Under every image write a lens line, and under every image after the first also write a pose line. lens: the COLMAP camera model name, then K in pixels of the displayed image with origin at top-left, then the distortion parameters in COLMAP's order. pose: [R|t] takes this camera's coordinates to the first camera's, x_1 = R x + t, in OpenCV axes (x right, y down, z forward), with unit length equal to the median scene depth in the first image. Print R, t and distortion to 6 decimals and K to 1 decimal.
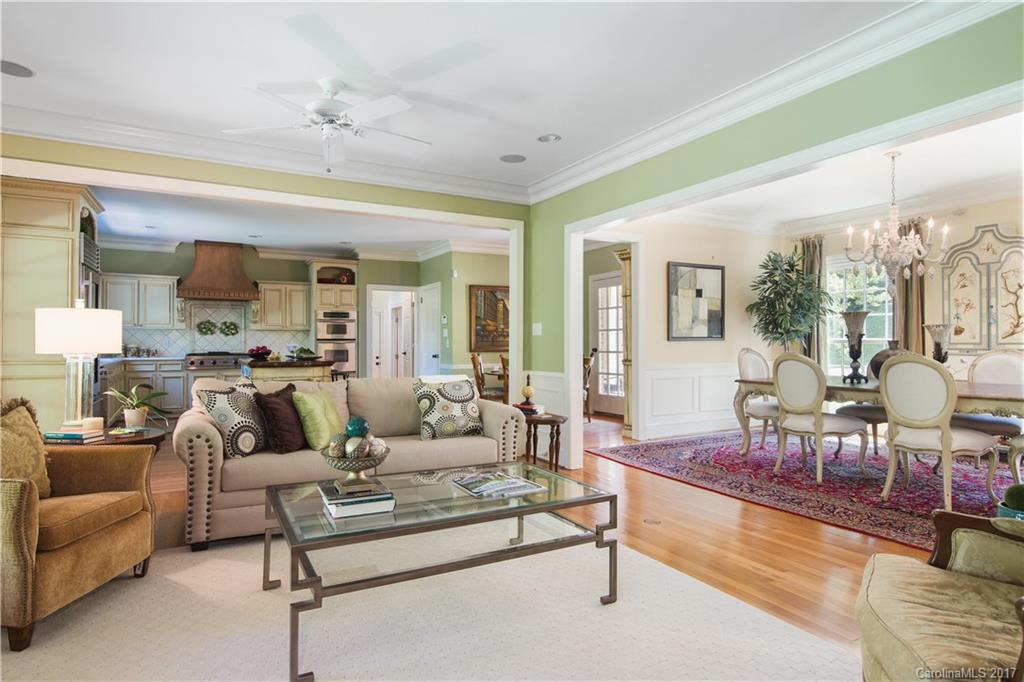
lens RADIAL K [[587.7, 0, 512.6], [0, 587.7, 338.4], [0, 0, 1]] dist [0.001310, -0.000623]
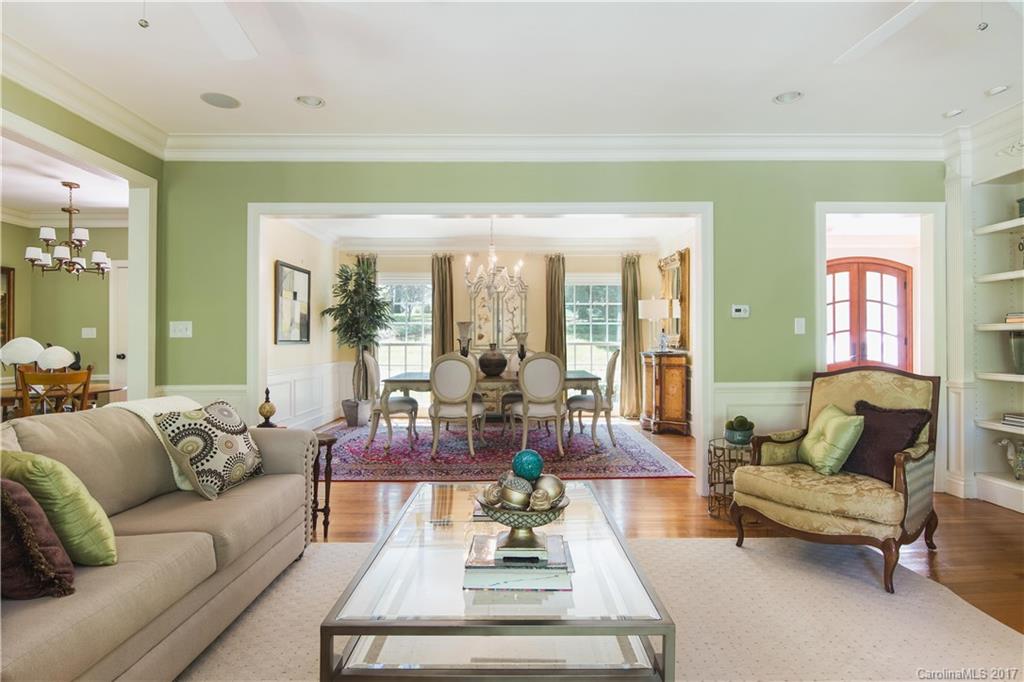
lens RADIAL K [[537.4, 0, 515.0], [0, 537.4, 341.3], [0, 0, 1]] dist [0.005850, 0.000513]
pose [[0.474608, 0.001938, 0.880195, -0.289148], [-0.001800, 0.999998, -0.001231, -0.000293], [-0.880195, -0.001000, 0.474611, 0.237548]]
